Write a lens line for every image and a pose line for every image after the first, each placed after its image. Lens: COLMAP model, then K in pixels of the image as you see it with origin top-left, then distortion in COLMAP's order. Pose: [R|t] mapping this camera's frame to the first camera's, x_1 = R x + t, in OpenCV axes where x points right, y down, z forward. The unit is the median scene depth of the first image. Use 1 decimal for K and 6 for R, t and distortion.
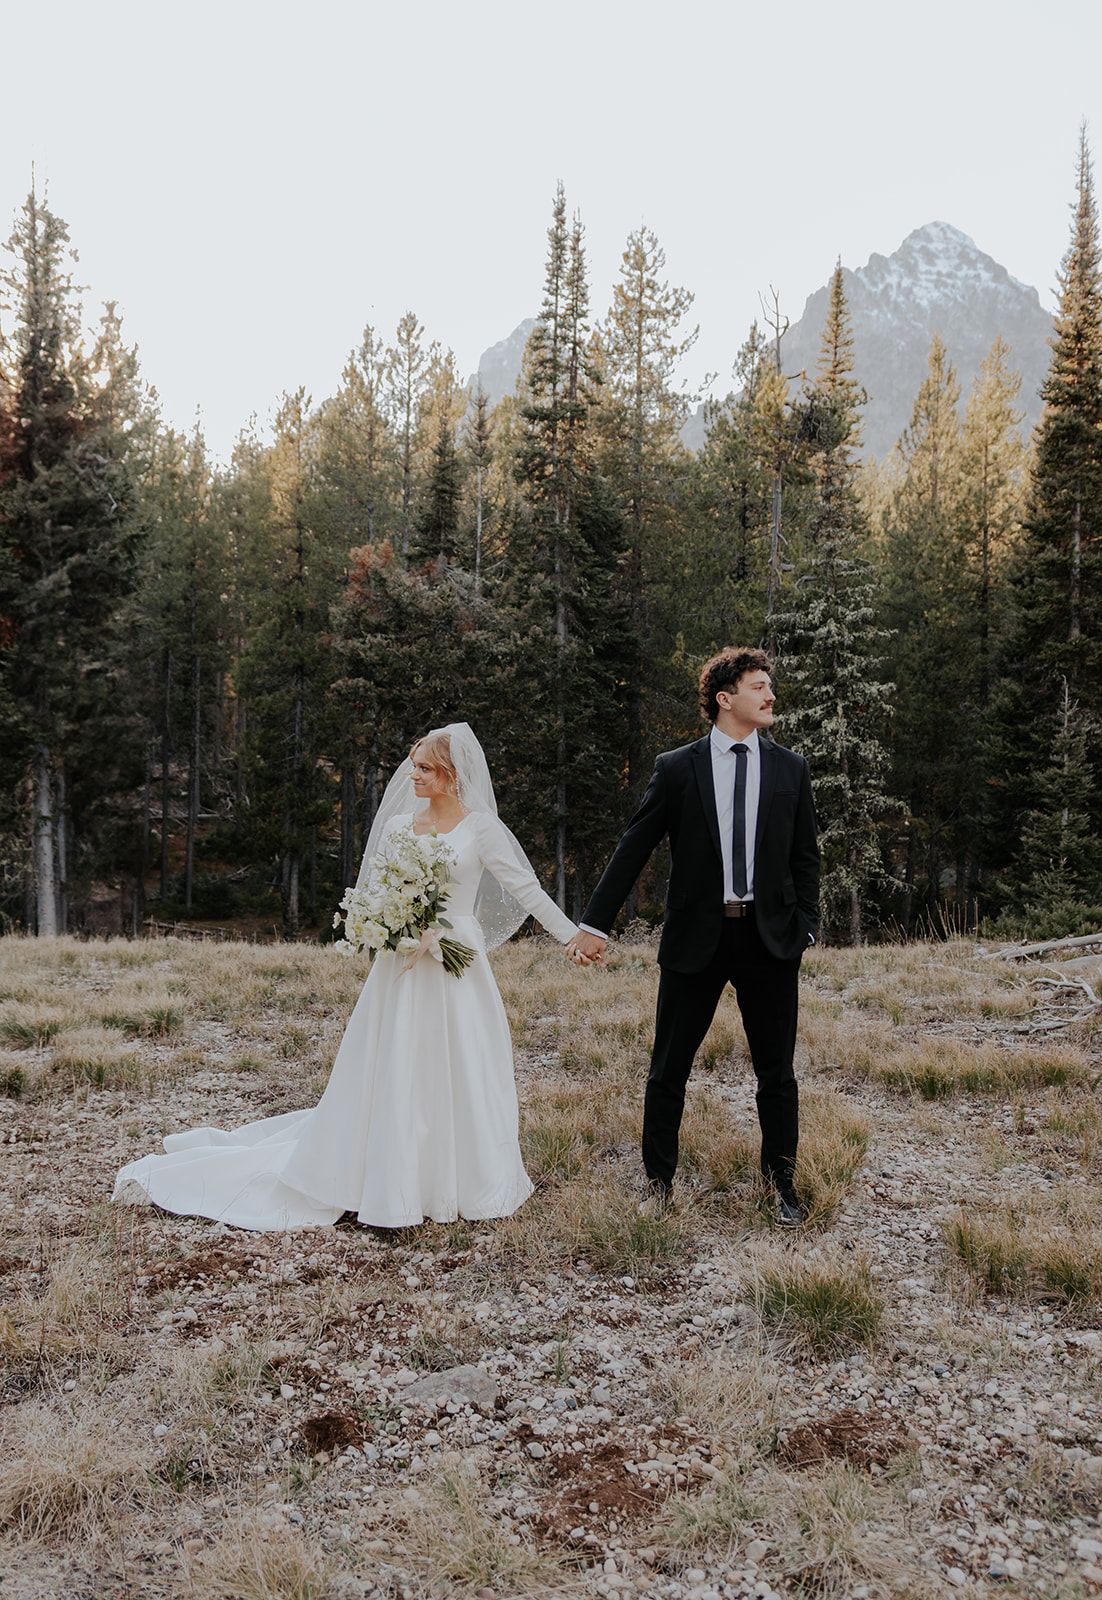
lens RADIAL K [[1393.2, 0, 551.0], [0, 1393.2, 800.0], [0, 0, 1]] dist [0.027843, 0.003700]
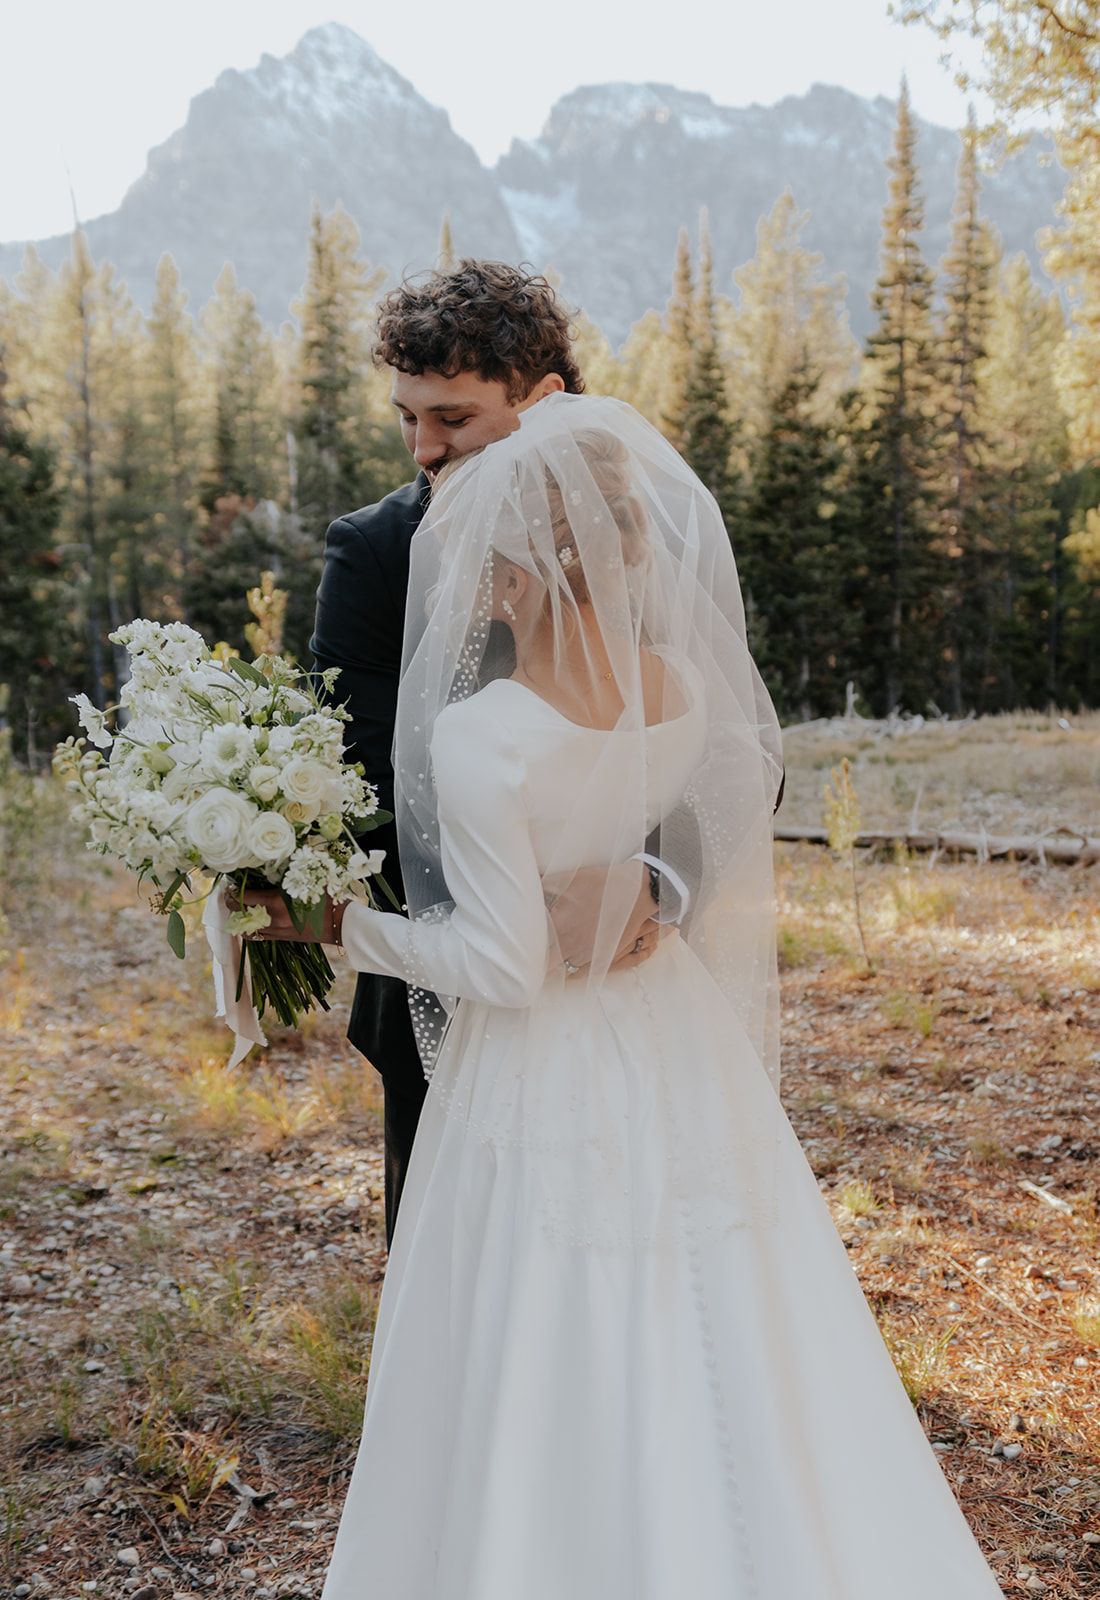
lens RADIAL K [[1646.3, 0, 564.5], [0, 1646.3, 802.4], [0, 0, 1]] dist [-0.001570, -0.009902]
pose [[0.925401, -0.078242, 0.370826, -0.384496], [0.055594, 0.995898, 0.071393, 0.009626], [-0.374890, -0.045451, 0.925954, -0.496734]]
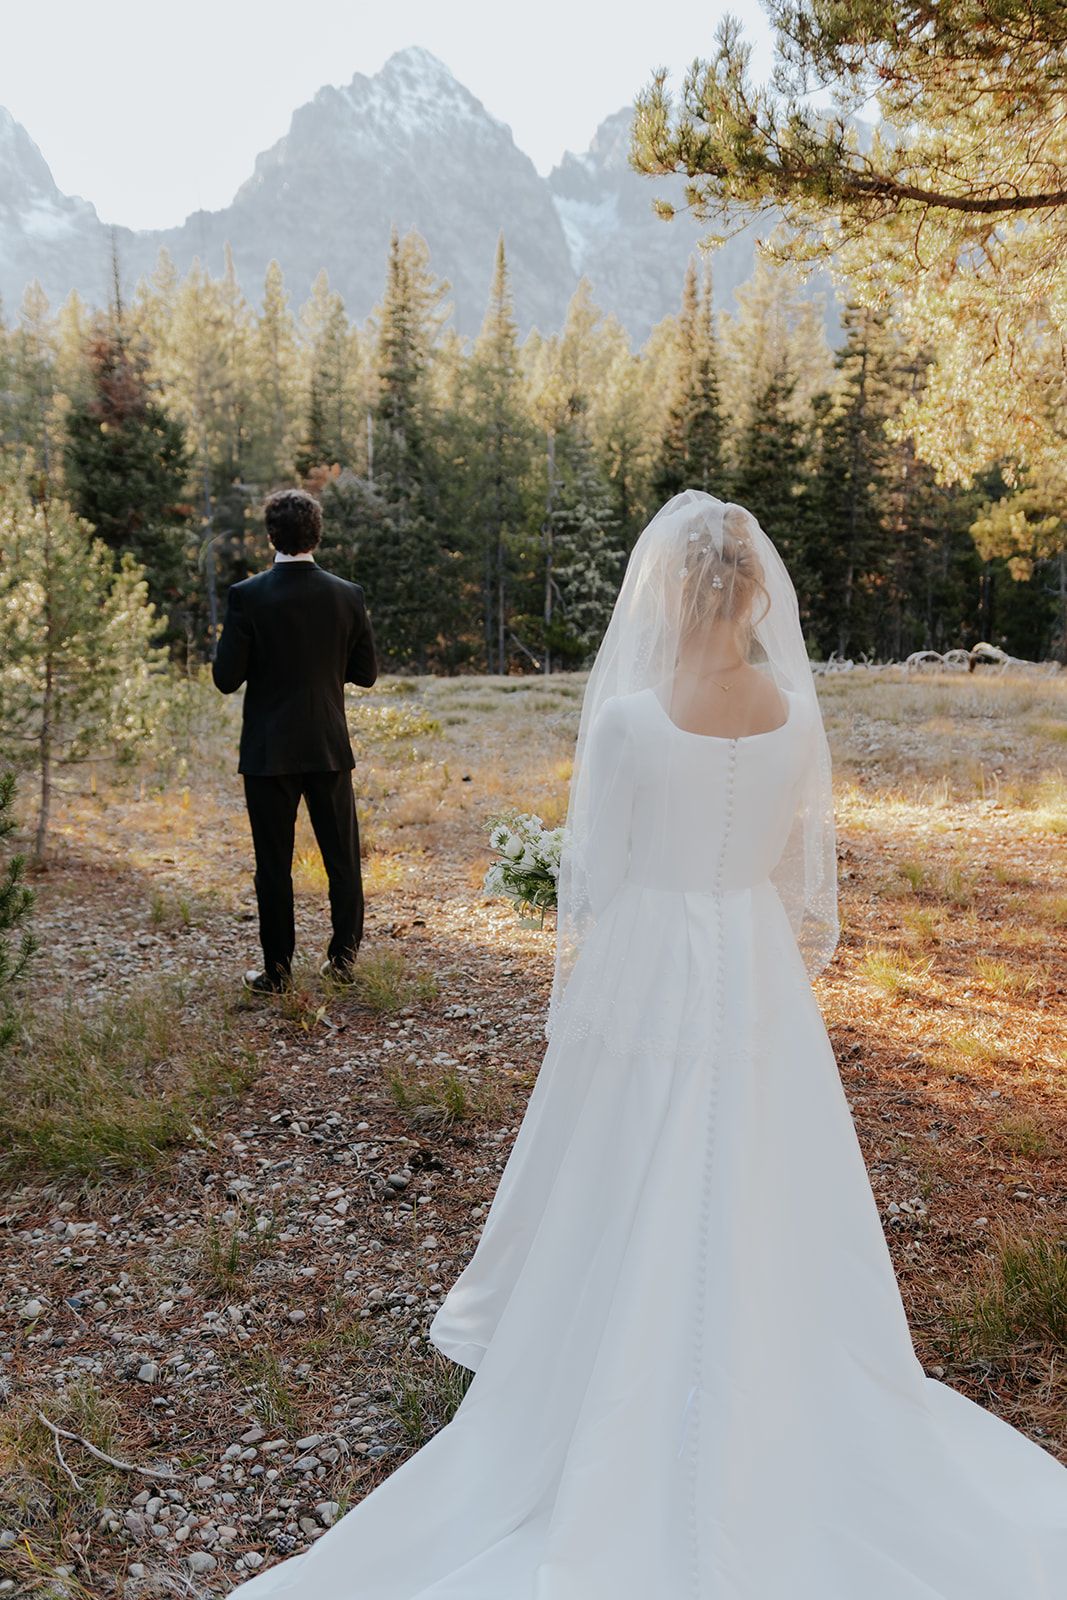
lens RADIAL K [[1362.5, 0, 533.5], [0, 1362.5, 800.0], [0, 0, 1]] dist [0.007758, -0.003018]
pose [[0.941198, -0.061734, 0.332166, -0.402018], [0.019489, 0.991448, 0.129042, 0.006789], [-0.337292, -0.114981, 0.934352, -0.571931]]
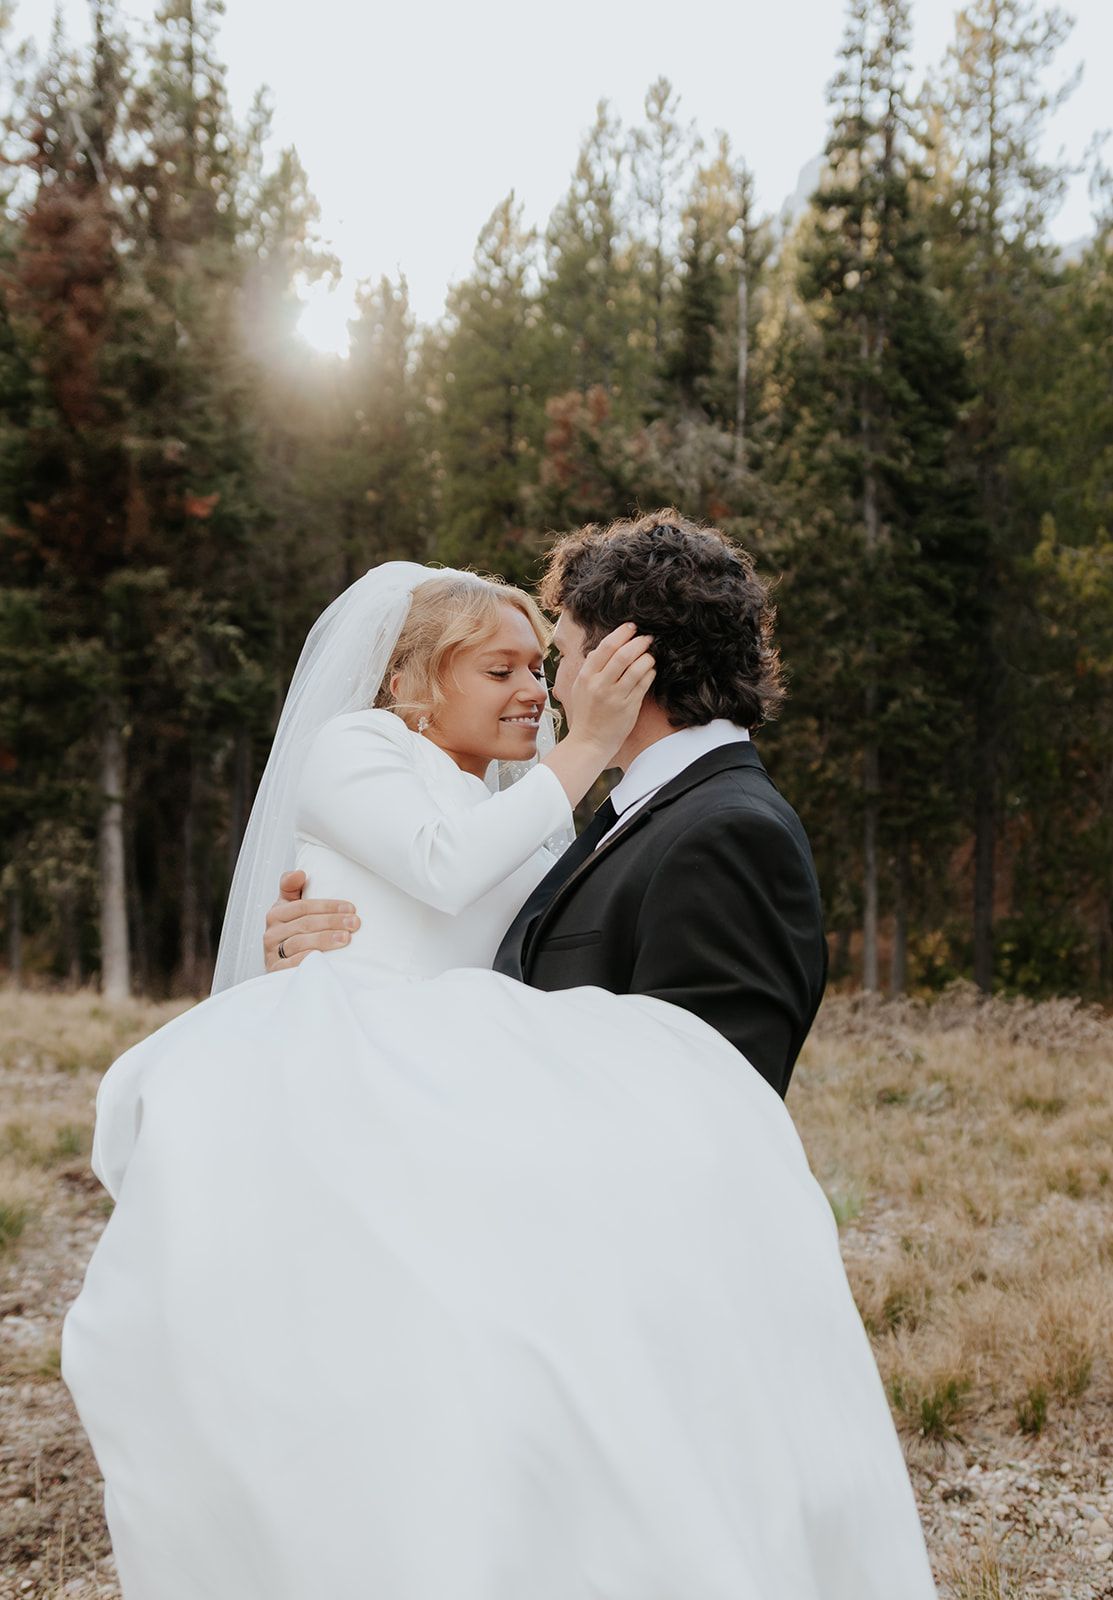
lens RADIAL K [[1835.1, 0, 594.5], [0, 1835.1, 772.7], [0, 0, 1]] dist [0.002654, -0.007062]
pose [[0.987255, 0.000428, -0.159149, 0.017157], [0.000739, 0.999973, 0.007275, -0.005196], [0.159147, -0.007300, 0.987228, 0.104454]]
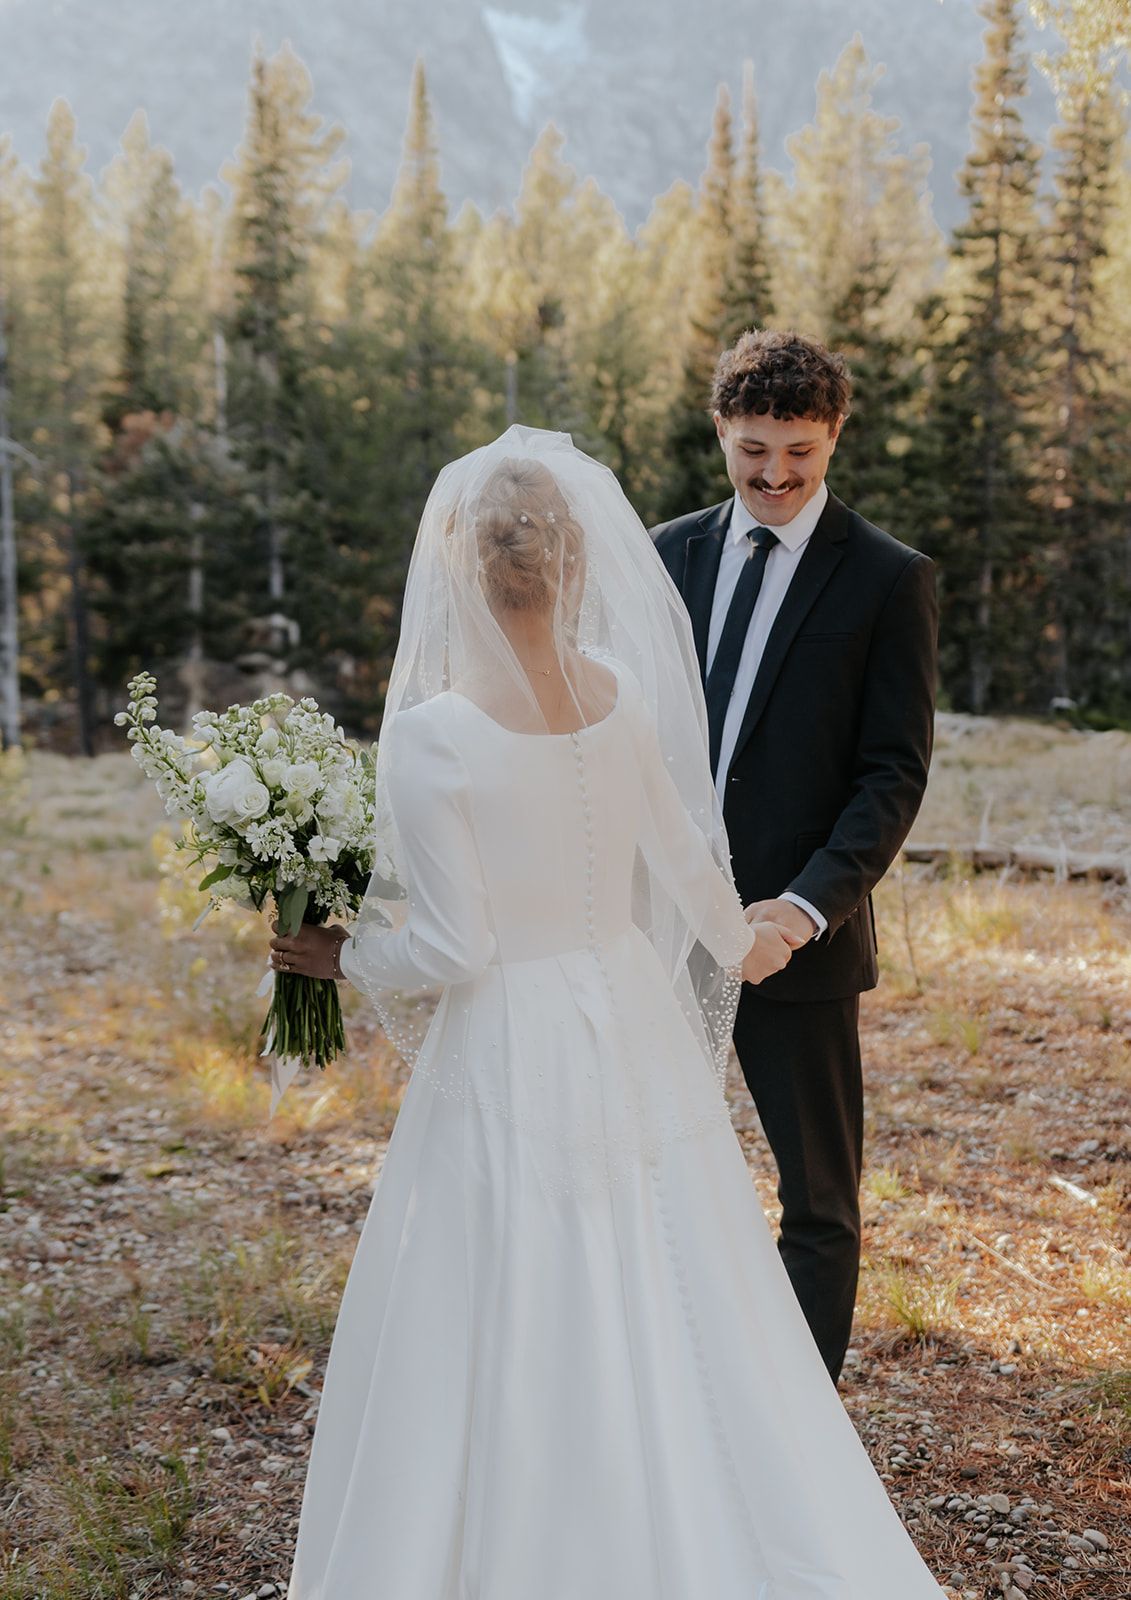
lens RADIAL K [[2179.7, 0, 560.9], [0, 2179.7, 733.1], [0, 0, 1]] dist [0.010008, 0.013505]
pose [[0.924986, -0.043410, 0.377515, -0.408874], [0.032946, 0.998874, 0.034135, 0.008456], [-0.378571, -0.019137, 0.925374, -0.543835]]
